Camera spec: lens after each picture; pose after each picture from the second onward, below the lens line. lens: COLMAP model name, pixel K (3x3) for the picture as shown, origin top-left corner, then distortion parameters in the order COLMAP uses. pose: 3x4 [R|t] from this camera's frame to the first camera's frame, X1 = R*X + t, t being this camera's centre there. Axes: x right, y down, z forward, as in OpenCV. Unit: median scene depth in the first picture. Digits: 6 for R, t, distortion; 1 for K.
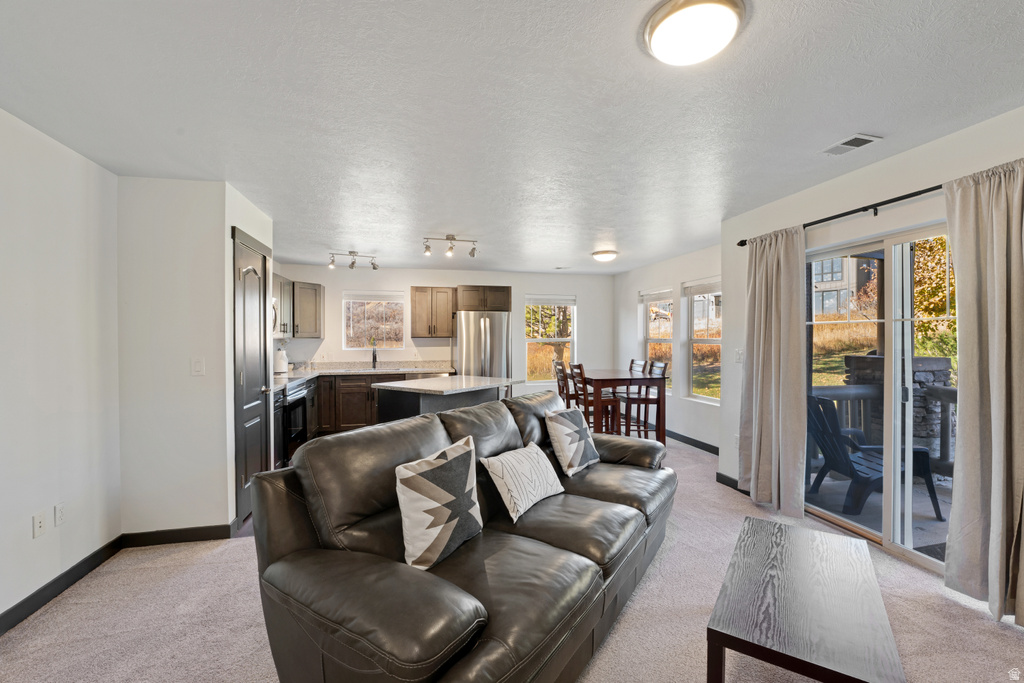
lens RADIAL K [[422.0, 0, 514.0], [0, 422.0, 340.9], [0, 0, 1]] dist [-0.015855, 0.001580]
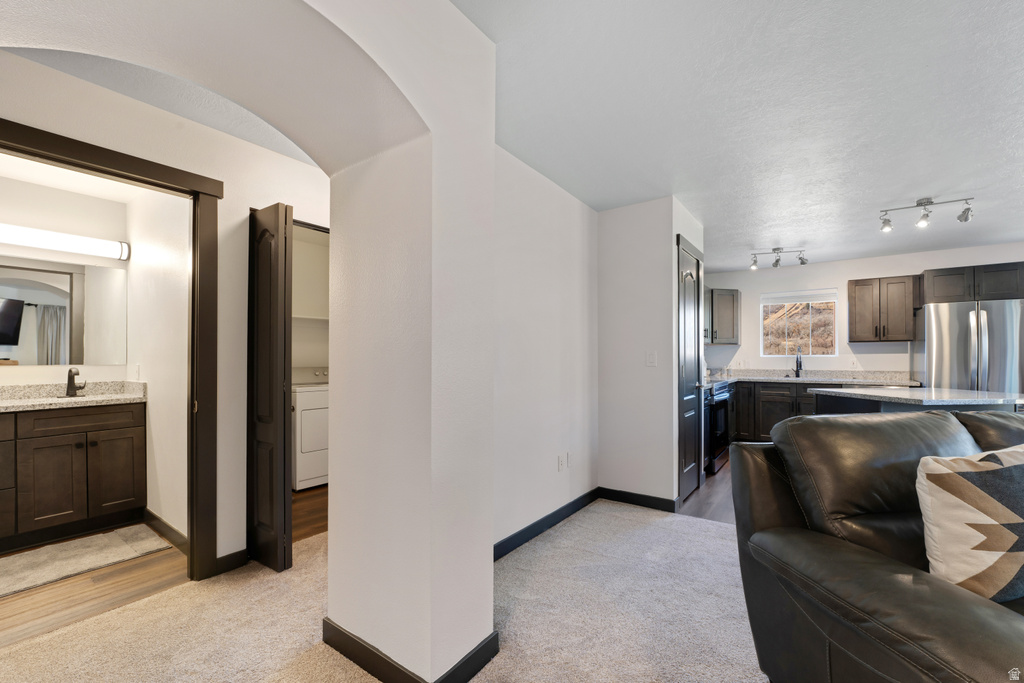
lens RADIAL K [[422.0, 0, 529.3], [0, 422.0, 355.8], [0, 0, 1]] dist [-0.015855, 0.001580]
pose [[0.663161, -0.000531, -0.748477, -0.082754], [-0.006281, 0.999961, -0.006275, 0.053325], [0.748451, 0.008862, 0.663131, -0.033201]]
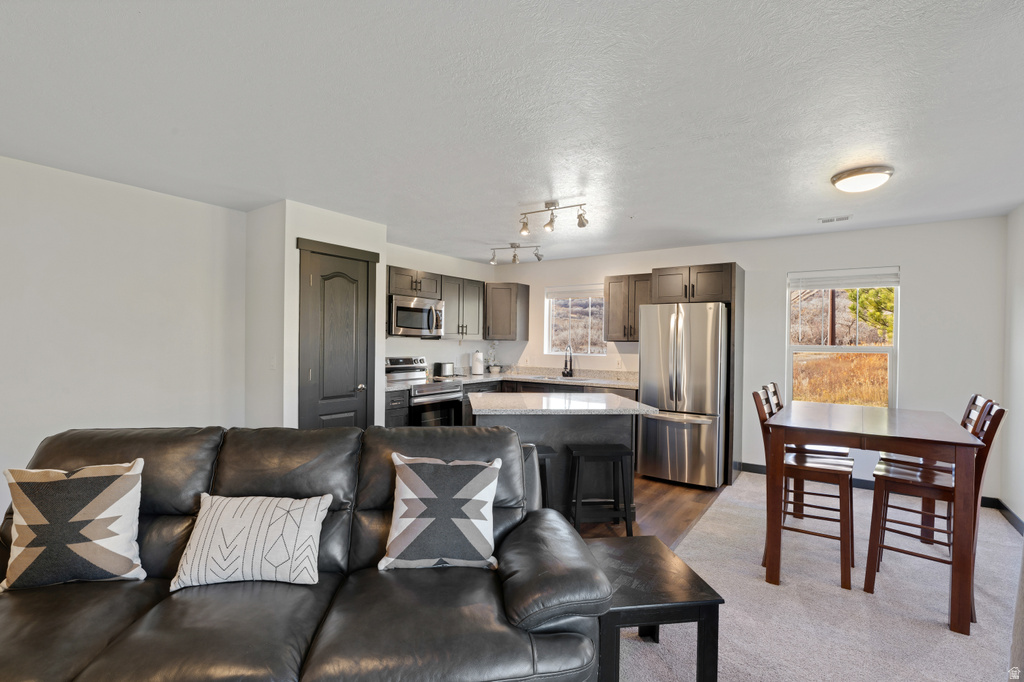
lens RADIAL K [[473.4, 0, 511.2], [0, 473.4, 342.5], [0, 0, 1]] dist [-0.004990, -0.000646]
pose [[0.653775, 0.013933, -0.756560, 0.582907], [-0.021543, 0.999768, -0.000204, -0.003794], [0.756382, 0.016431, 0.653924, 0.534926]]
